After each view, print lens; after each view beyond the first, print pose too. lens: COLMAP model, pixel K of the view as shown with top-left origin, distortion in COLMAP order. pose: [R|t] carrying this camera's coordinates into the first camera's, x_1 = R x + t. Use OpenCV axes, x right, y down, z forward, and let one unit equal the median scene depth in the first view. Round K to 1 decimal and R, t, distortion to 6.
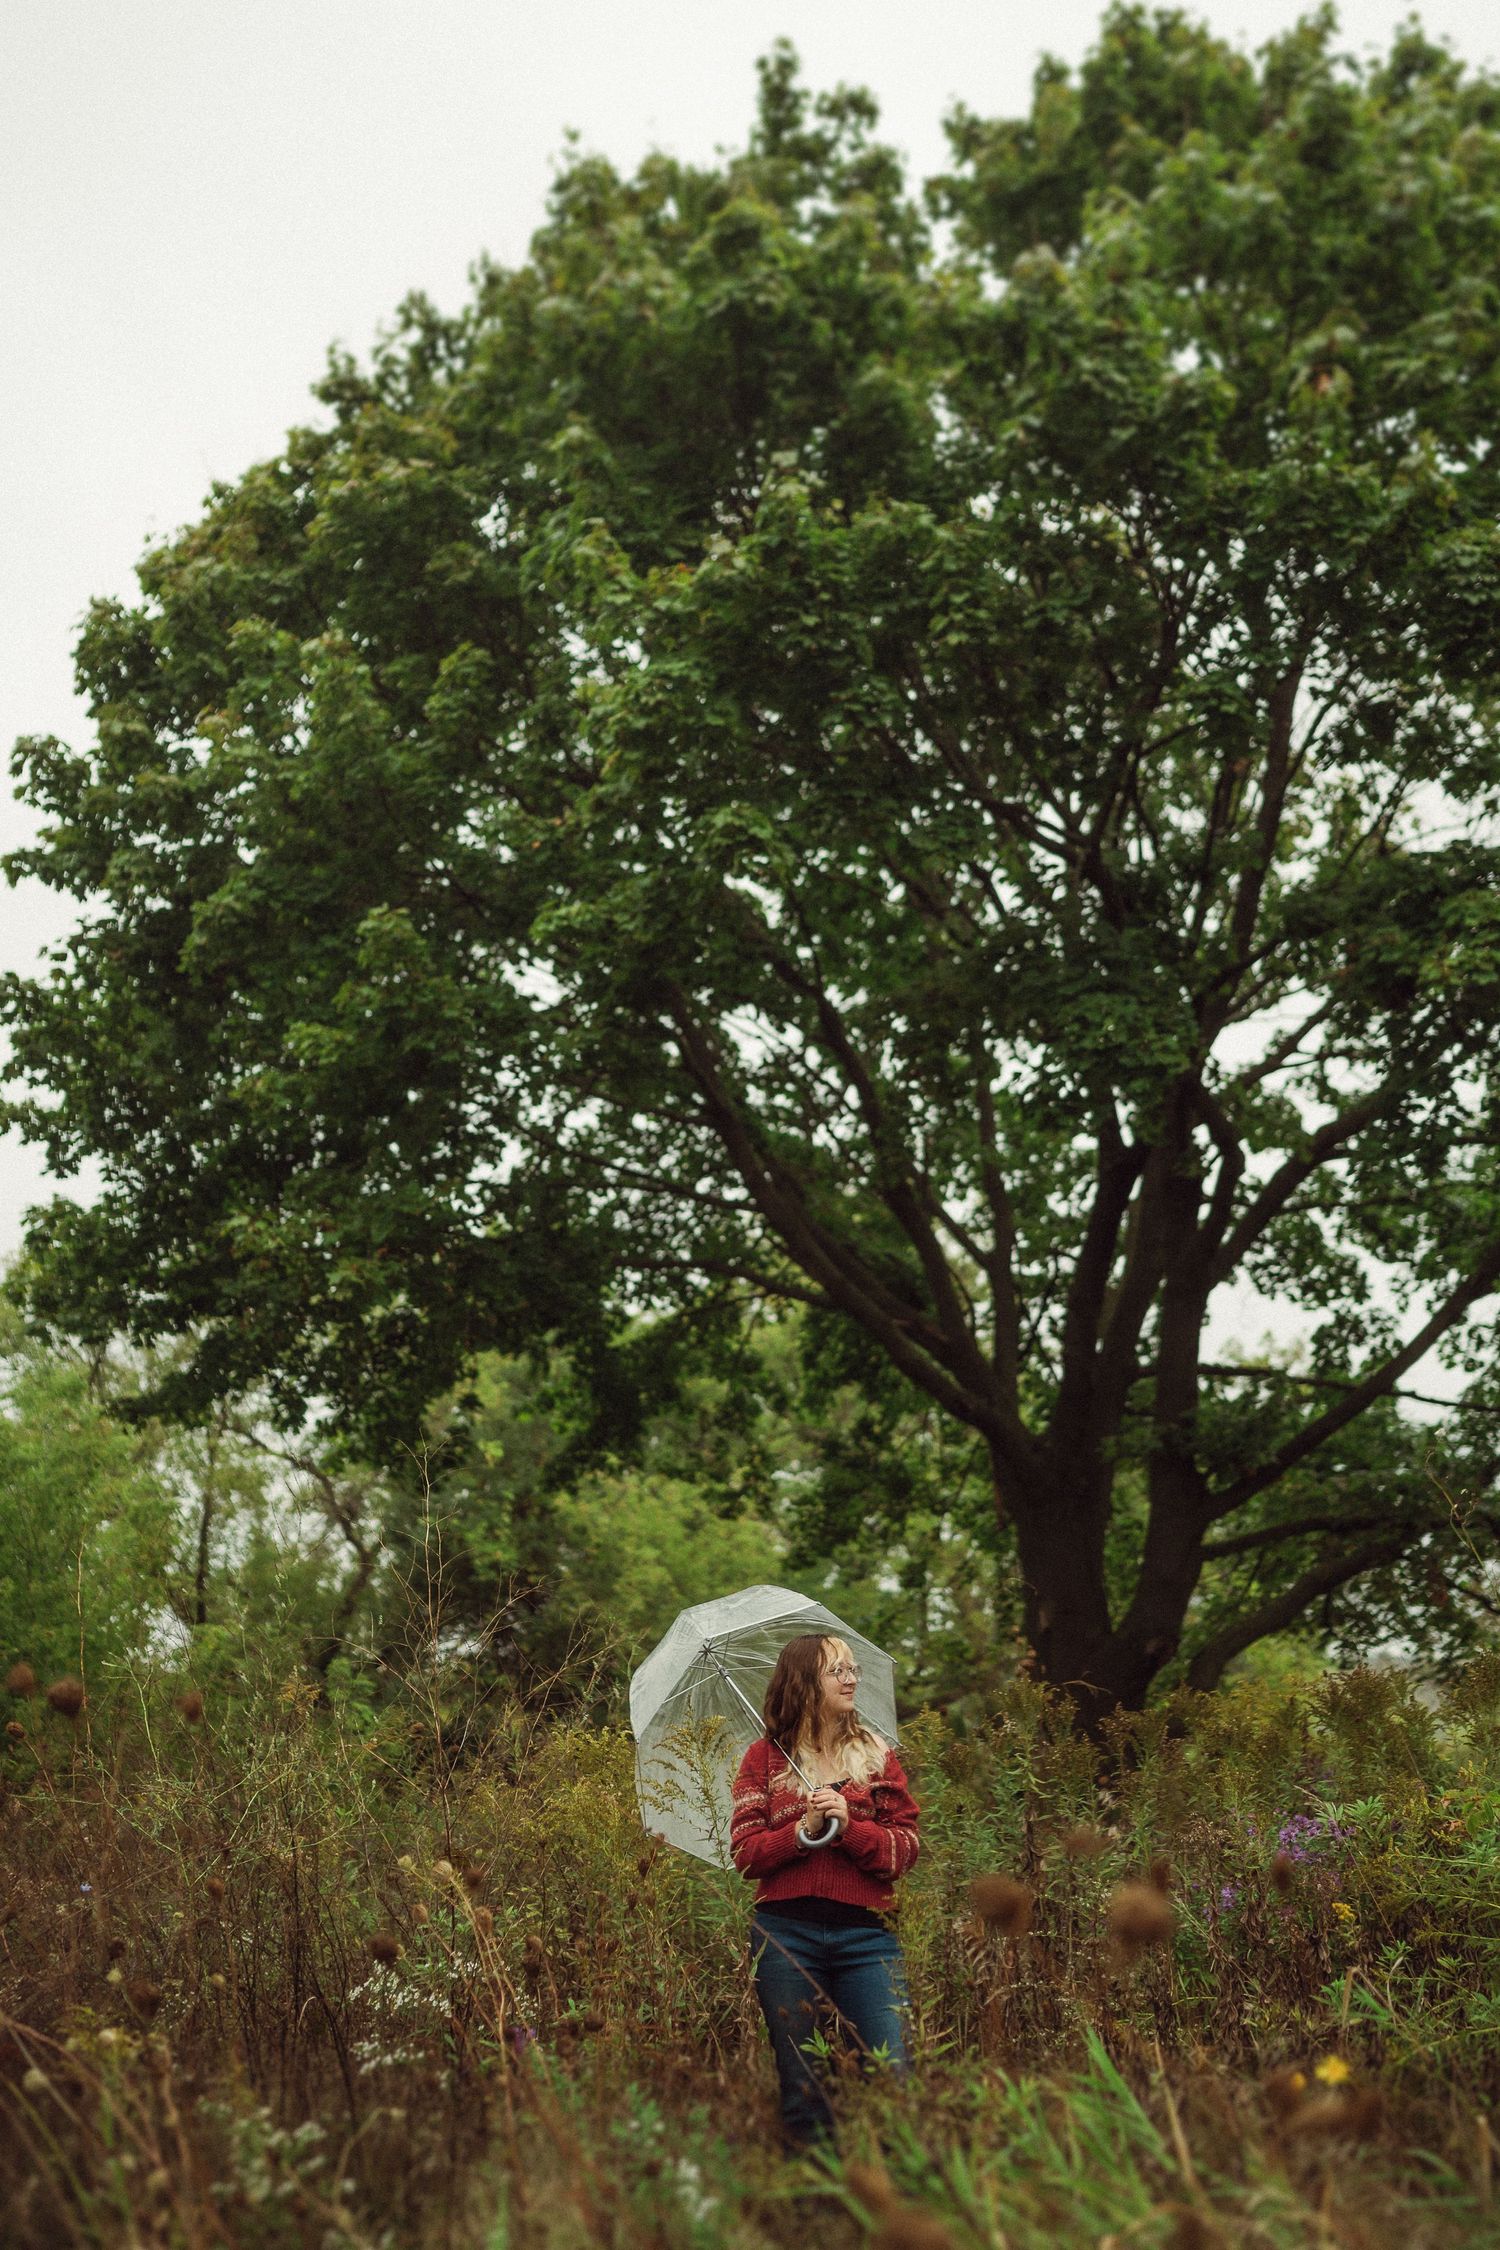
lens RADIAL K [[2250.4, 0, 751.3], [0, 2250.4, 1086.4], [0, 0, 1]] dist [-0.378777, 2.372369]
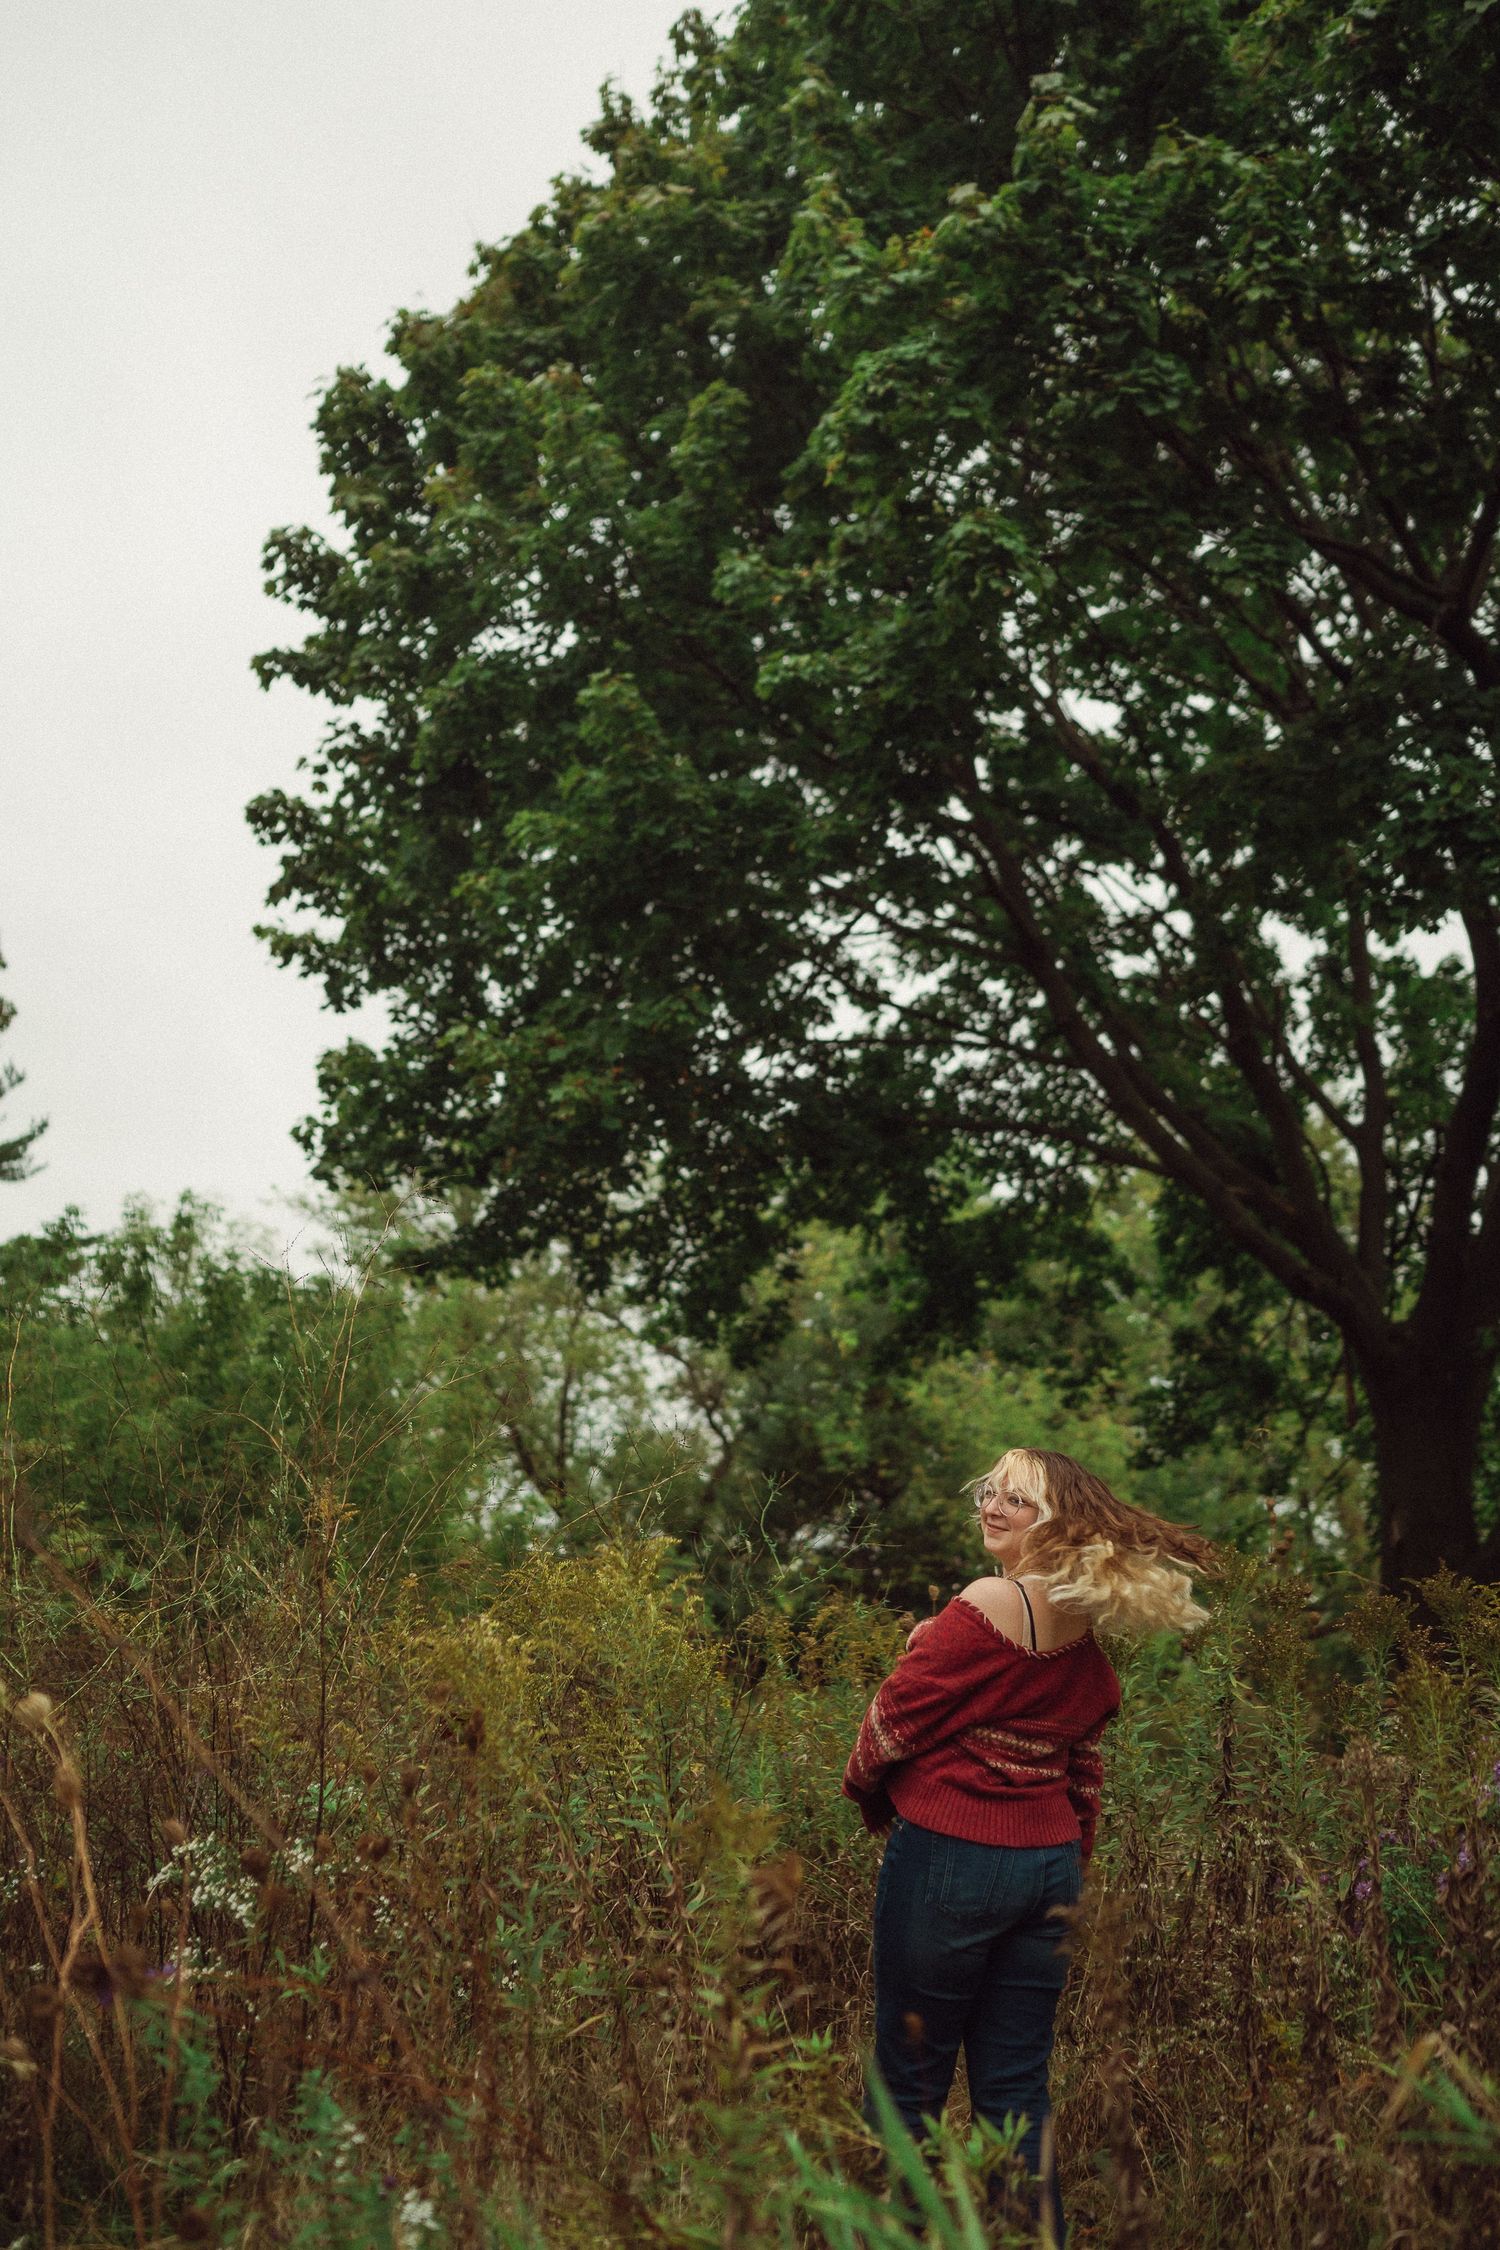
lens RADIAL K [[2188.7, 0, 750.0], [0, 2188.7, 1125.0], [0, 0, 1]] dist [-0.013104, 0.012411]
pose [[0.980486, 0.021500, -0.195408, 0.049326], [-0.011492, 0.998570, 0.052206, 0.040322], [0.196251, -0.048942, 0.979332, 0.117428]]
